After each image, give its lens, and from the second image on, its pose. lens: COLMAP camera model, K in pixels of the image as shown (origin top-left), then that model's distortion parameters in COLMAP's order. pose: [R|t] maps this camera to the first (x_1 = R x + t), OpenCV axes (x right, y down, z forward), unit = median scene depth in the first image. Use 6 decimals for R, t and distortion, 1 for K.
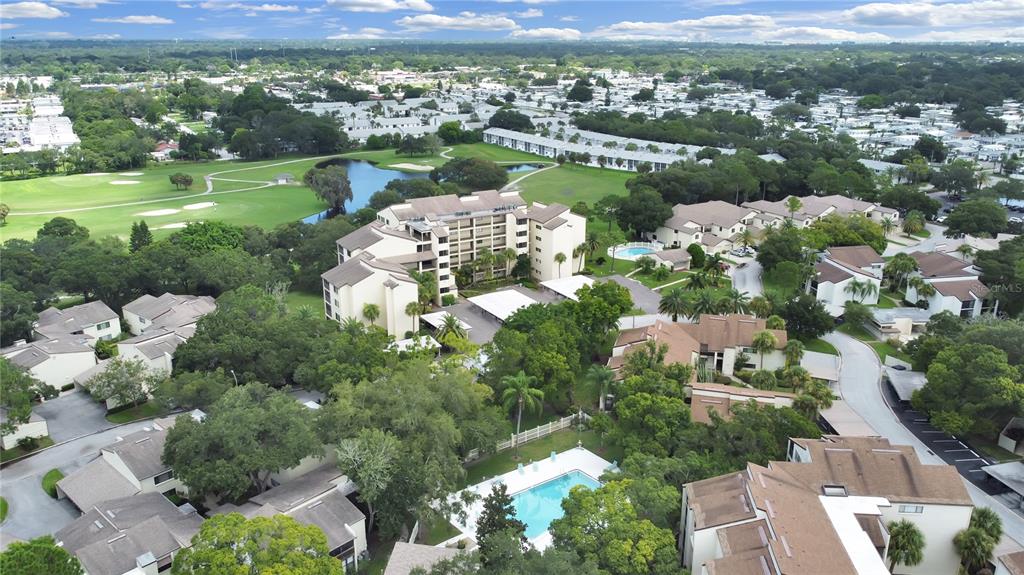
lens RADIAL K [[791.4, 0, 512.0], [0, 791.4, 287.5], [0, 0, 1]] dist [0.006049, 0.000440]
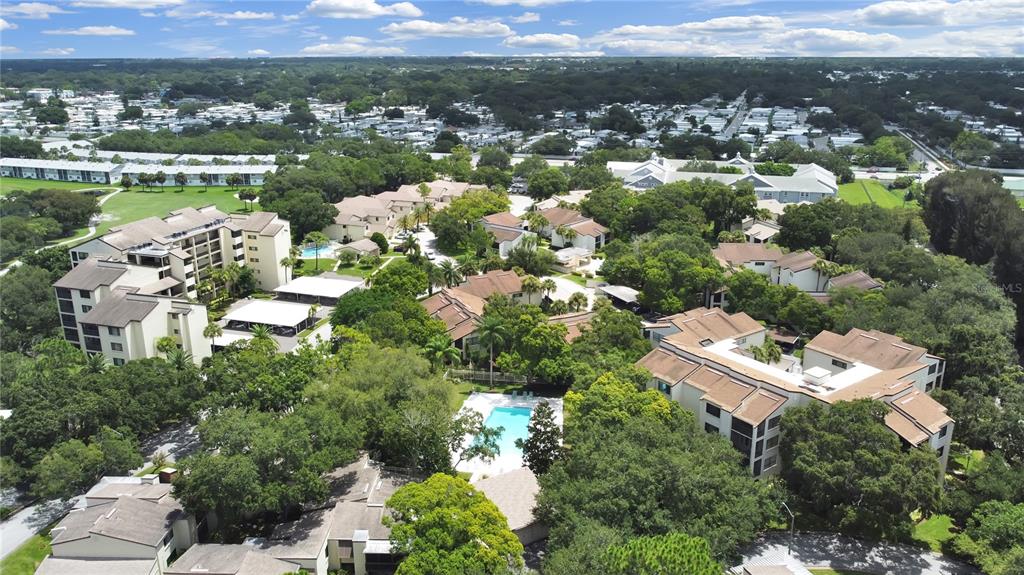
lens RADIAL K [[791.4, 0, 512.0], [0, 791.4, 287.5], [0, 0, 1]] dist [0.006049, 0.000440]
pose [[0.757819, -0.192660, 0.623372, -0.370134], [0.202880, 0.977629, 0.055510, -0.002992], [-0.620121, 0.084403, 0.779952, 0.013982]]
